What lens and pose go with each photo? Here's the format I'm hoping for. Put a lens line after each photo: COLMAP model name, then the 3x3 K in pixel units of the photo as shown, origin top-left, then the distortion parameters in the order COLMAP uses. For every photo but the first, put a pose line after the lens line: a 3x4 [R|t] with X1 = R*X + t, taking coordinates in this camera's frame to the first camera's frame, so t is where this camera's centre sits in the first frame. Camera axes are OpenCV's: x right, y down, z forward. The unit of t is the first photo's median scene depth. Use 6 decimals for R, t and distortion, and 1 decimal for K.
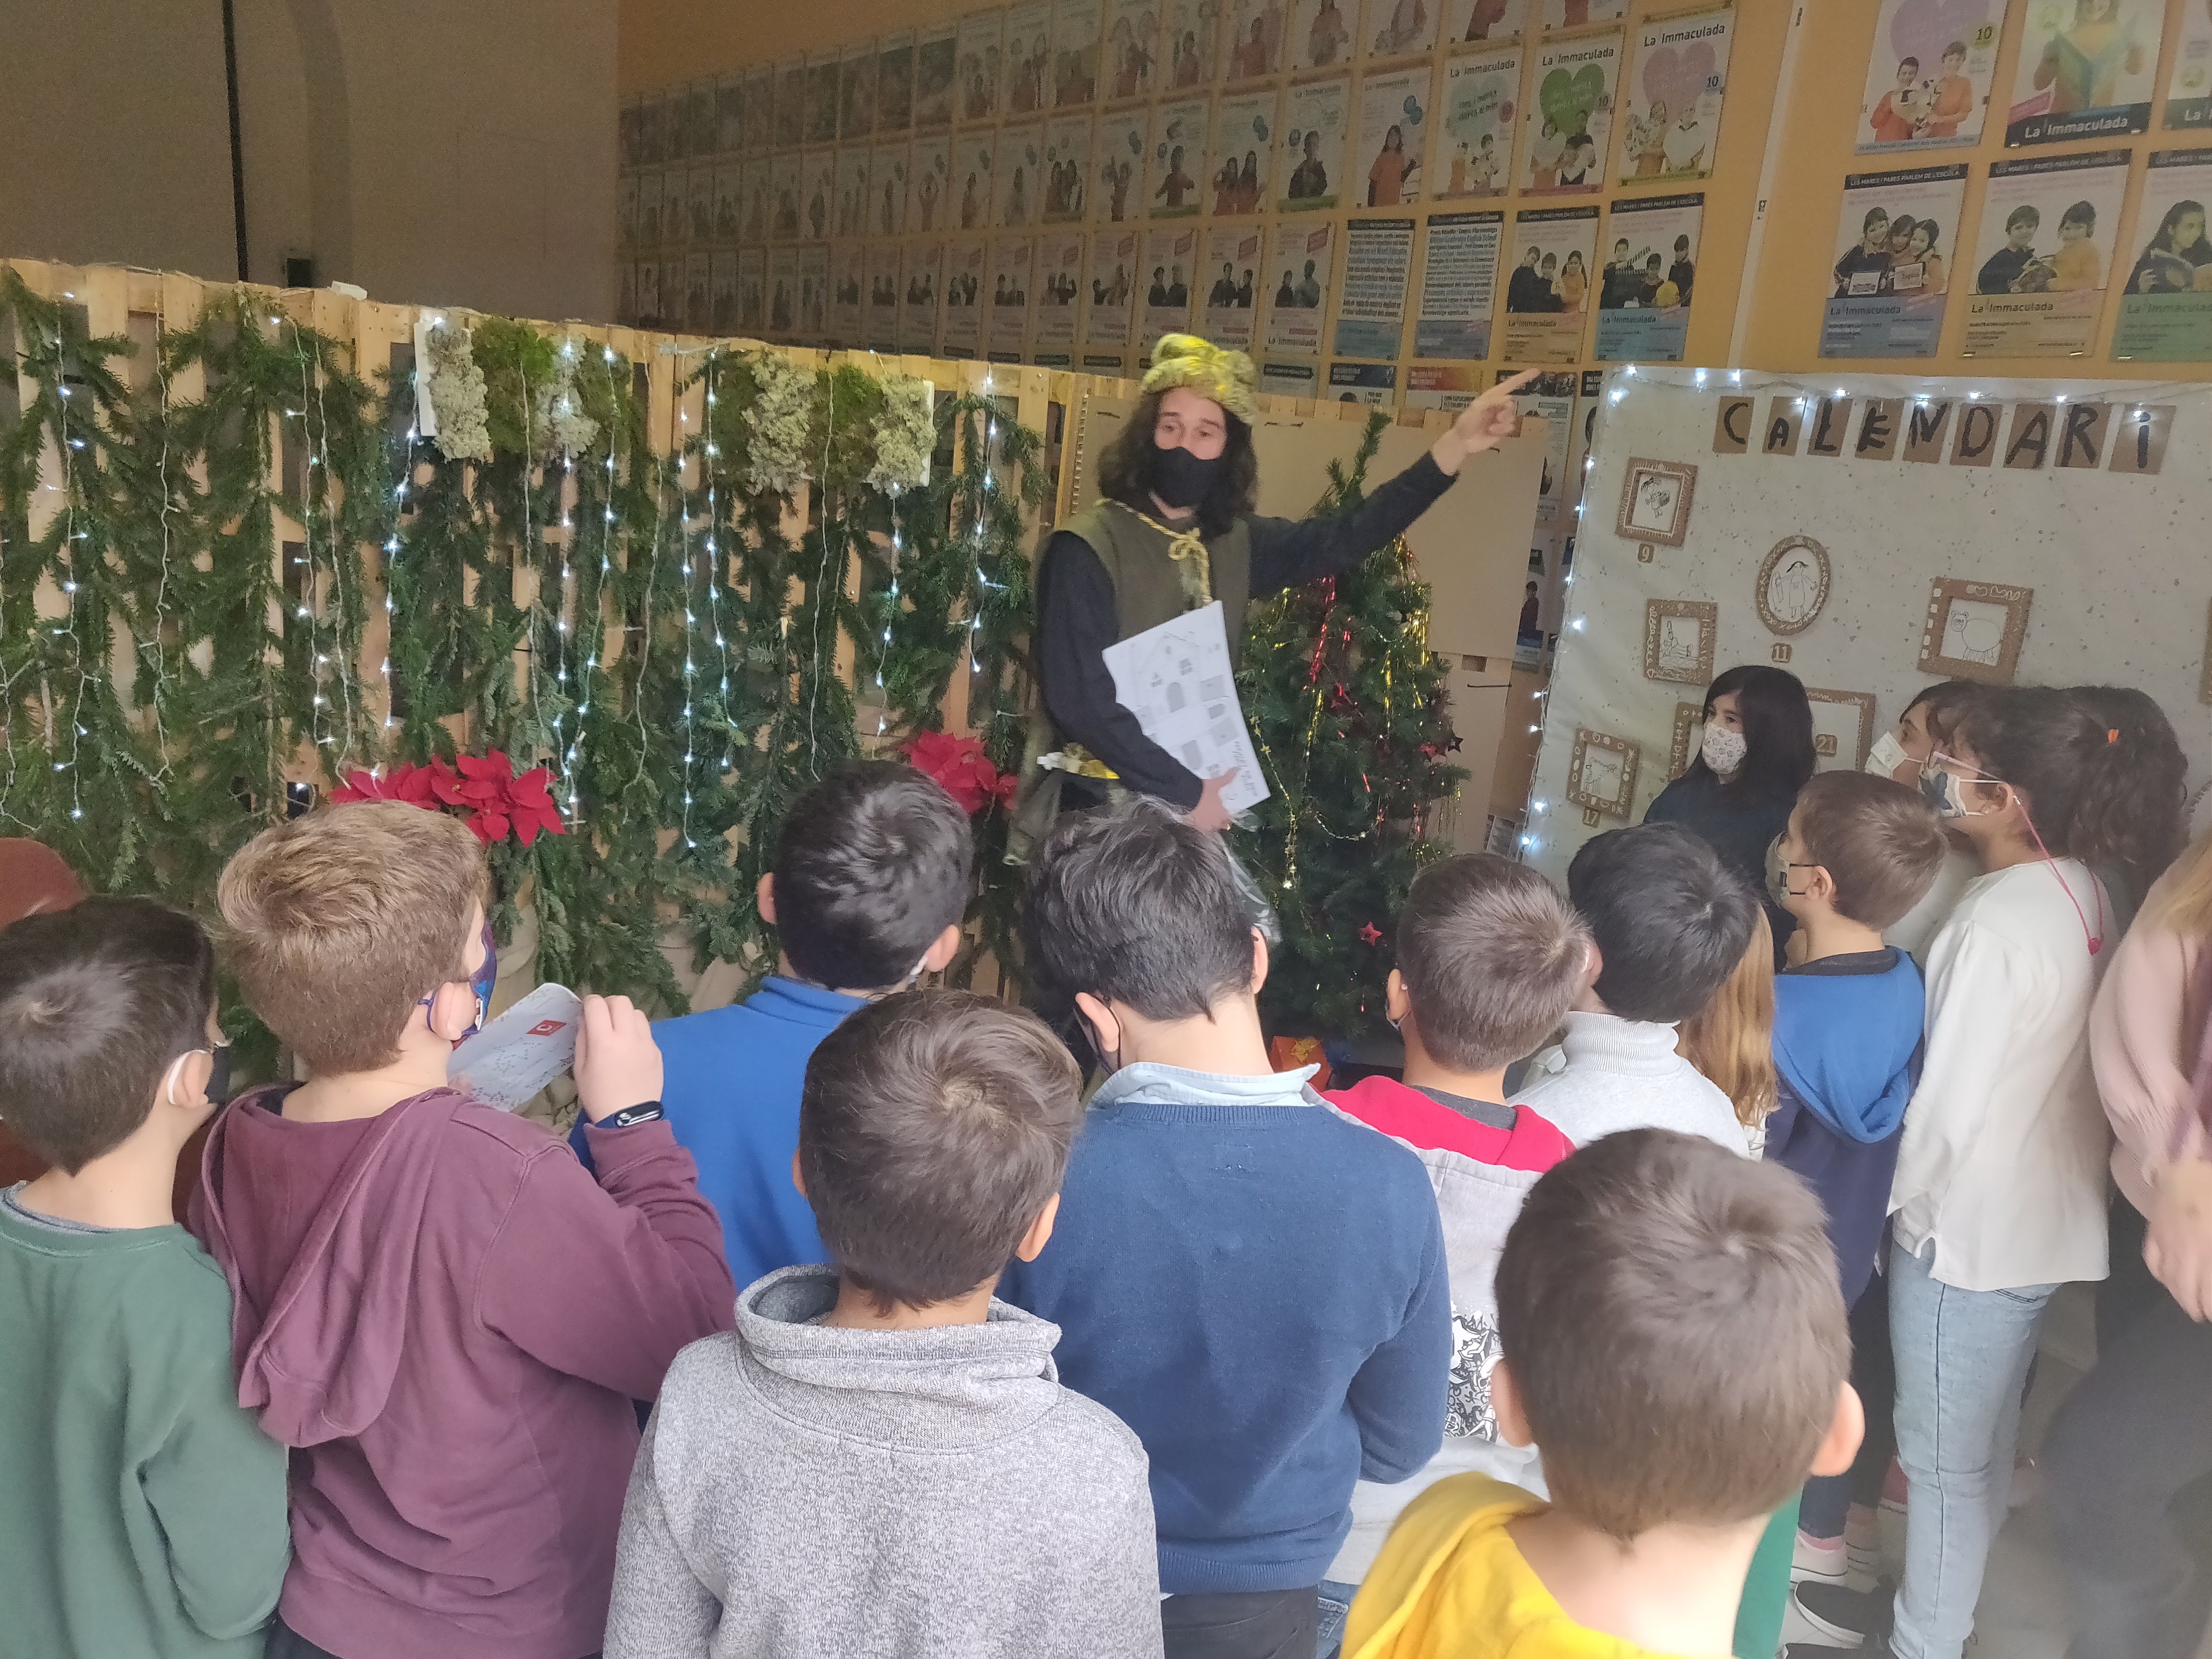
lens RADIAL K [[1721.6, 0, 1082.9], [0, 1721.6, 829.7], [0, 0, 1]] dist [-0.030758, 0.088917]
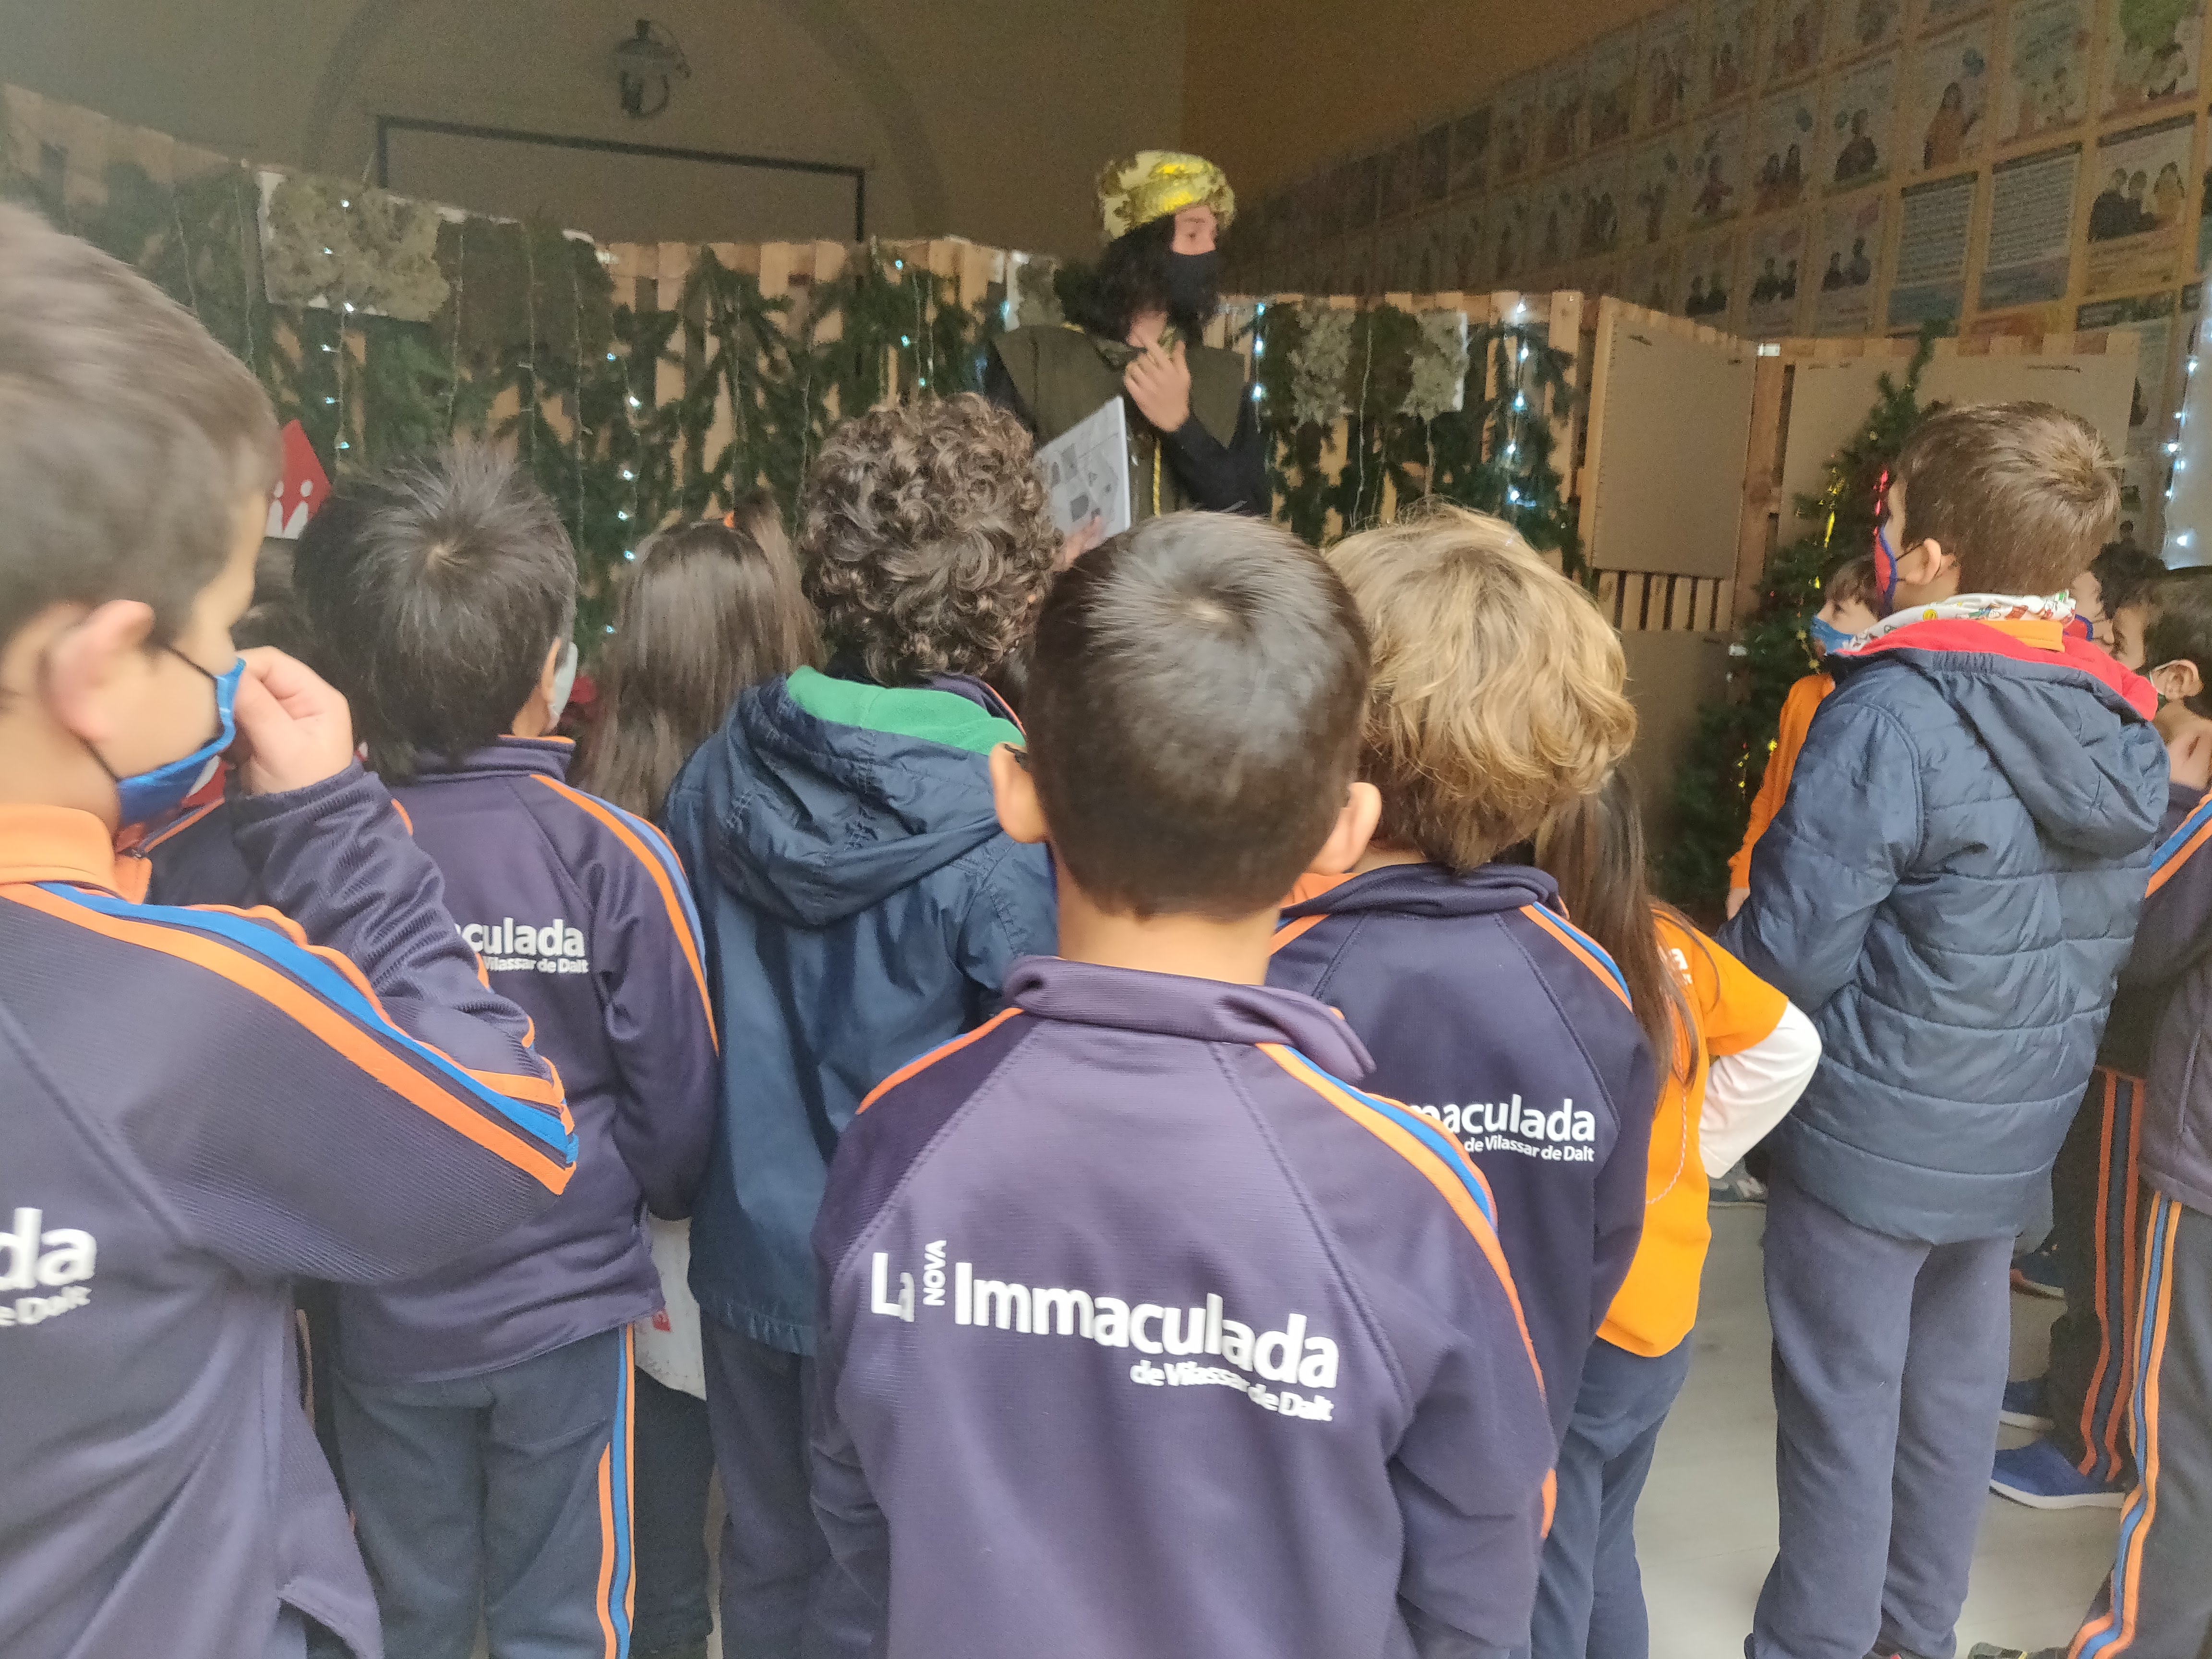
lens RADIAL K [[1721.6, 0, 1097.8], [0, 1721.6, 804.0], [0, 0, 1]] dist [-0.030758, 0.088917]
pose [[0.955991, -0.003639, -0.293373, 0.004587], [-0.031165, 0.993006, -0.113873, 0.156243], [0.291736, 0.118005, 0.949192, -0.028594]]
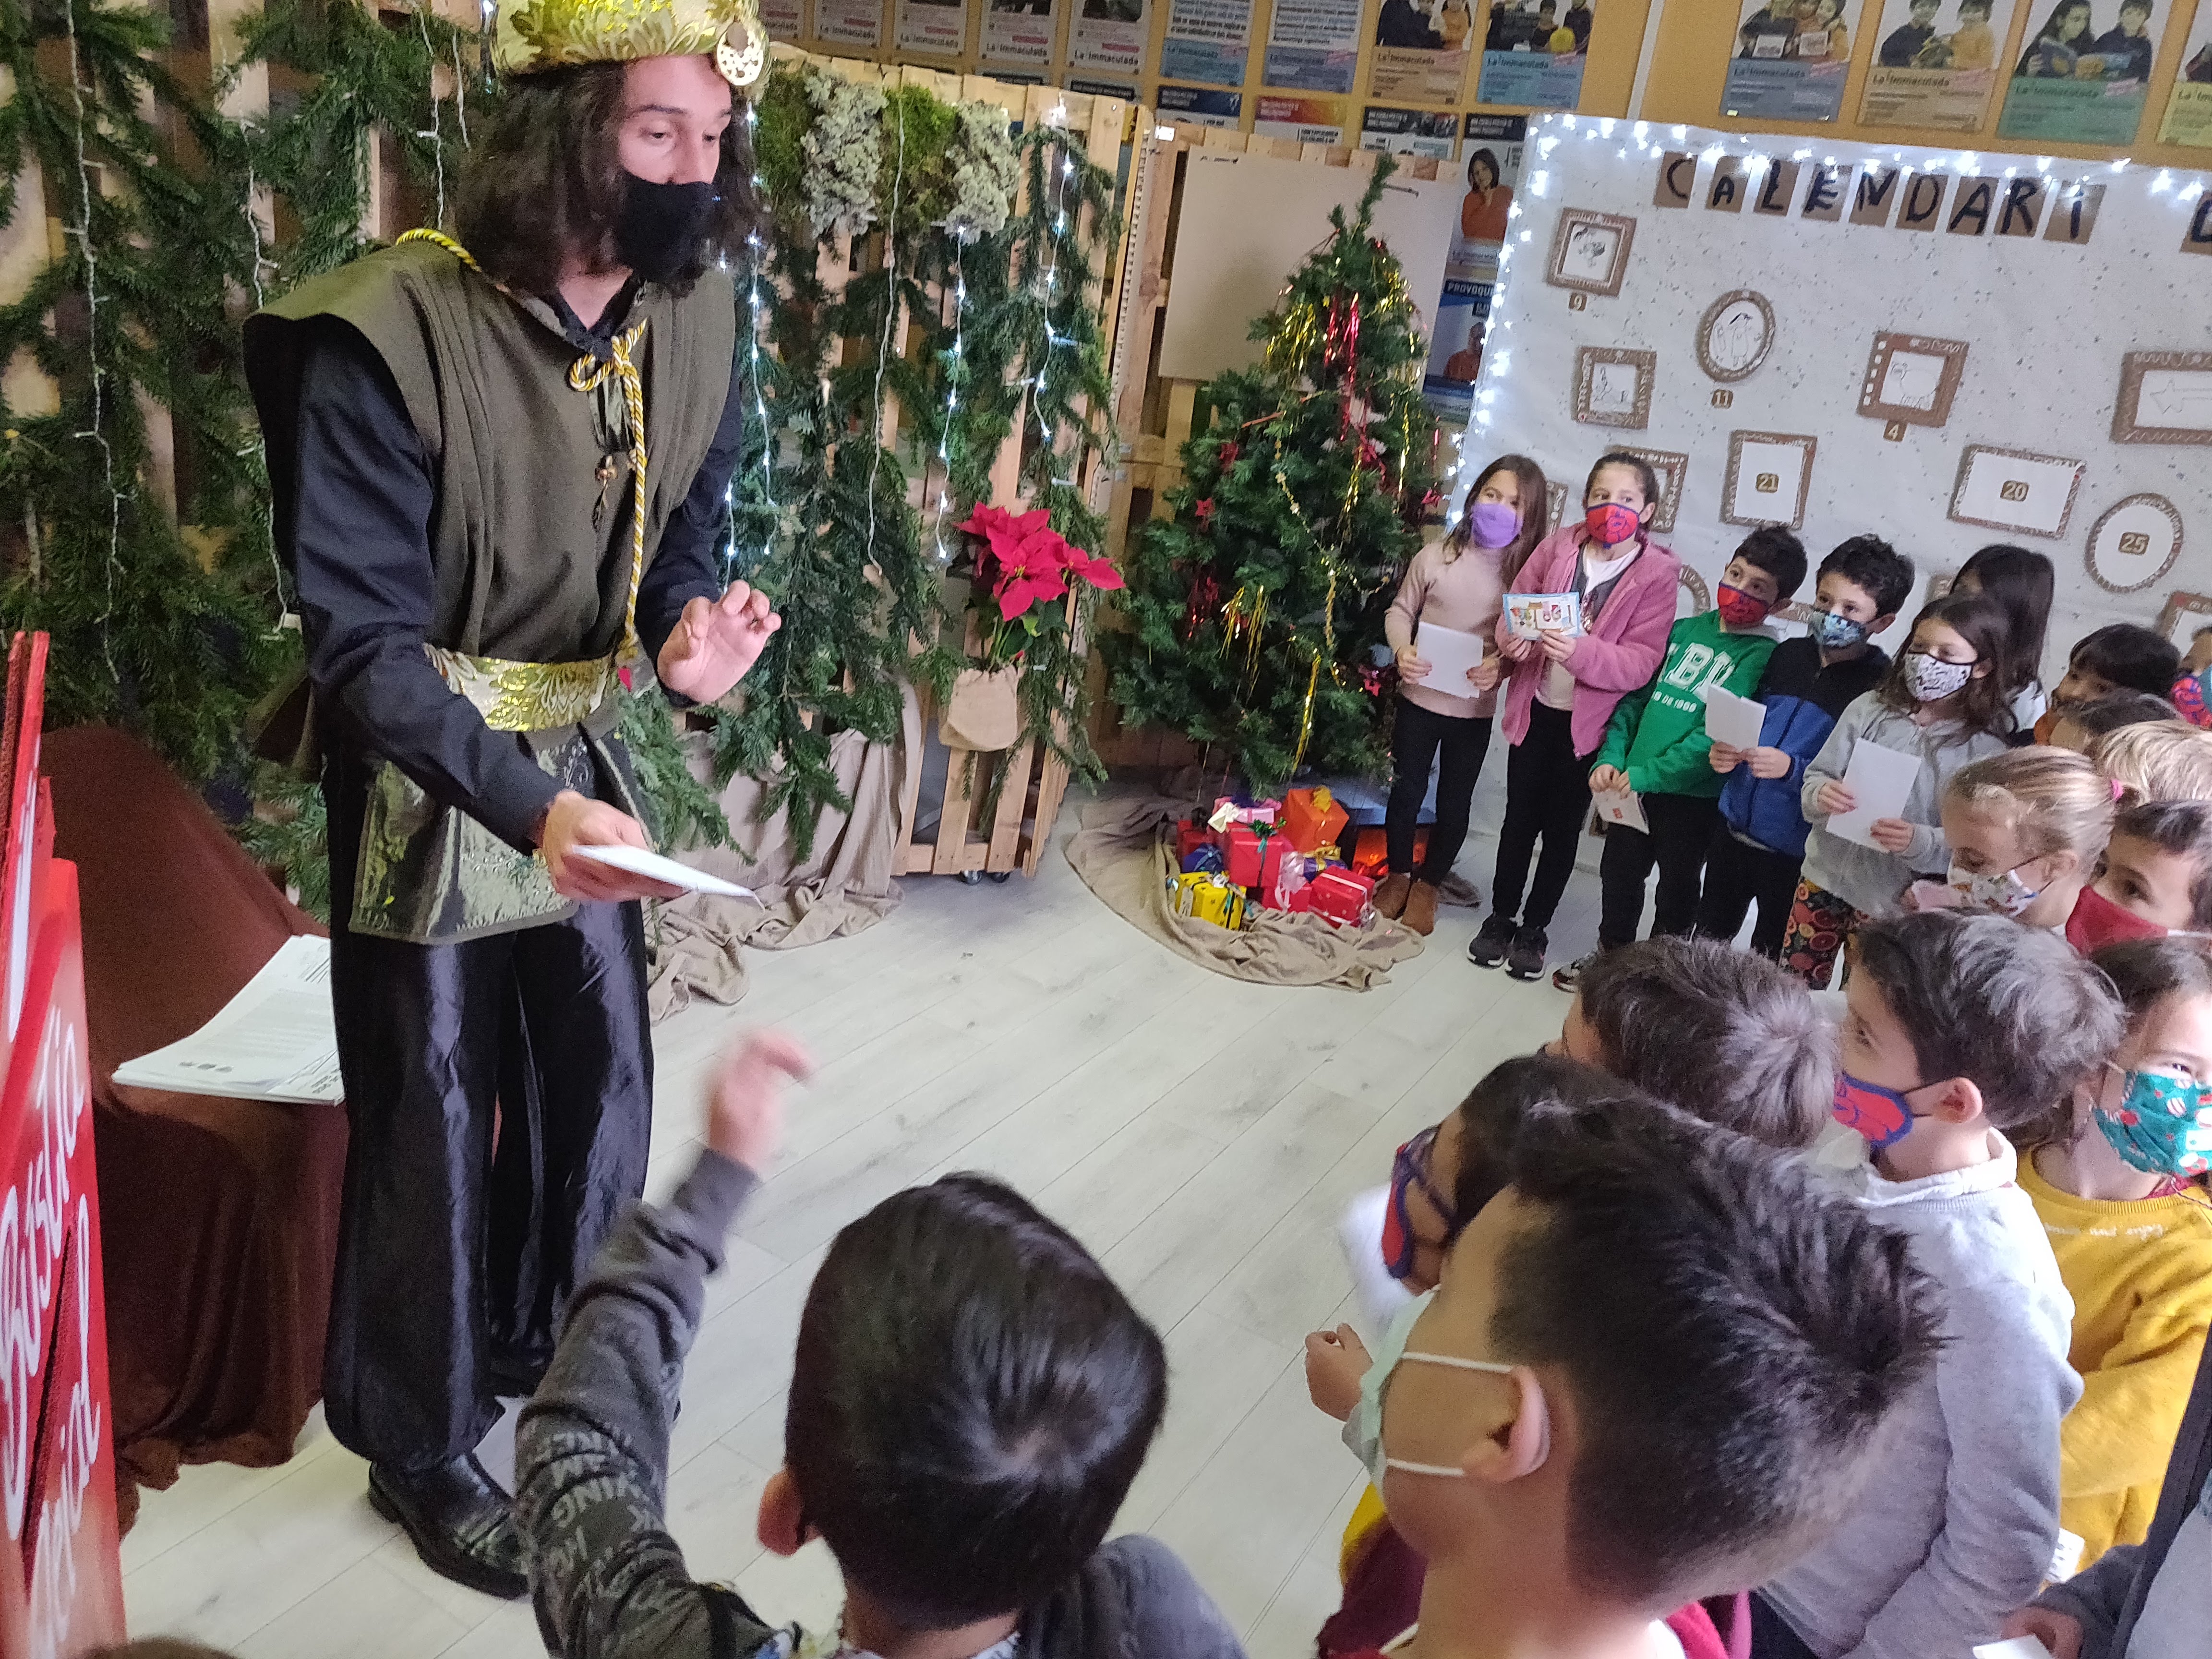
lens RADIAL K [[1721.6, 0, 1124.9], [0, 1721.6, 808.3], [0, 0, 1]] dist [-0.030758, 0.088917]
pose [[0.913188, -0.115331, 0.390879, -0.395003], [0.053275, 0.984674, 0.166069, -0.046085], [-0.404042, -0.130828, 0.905337, 0.117538]]
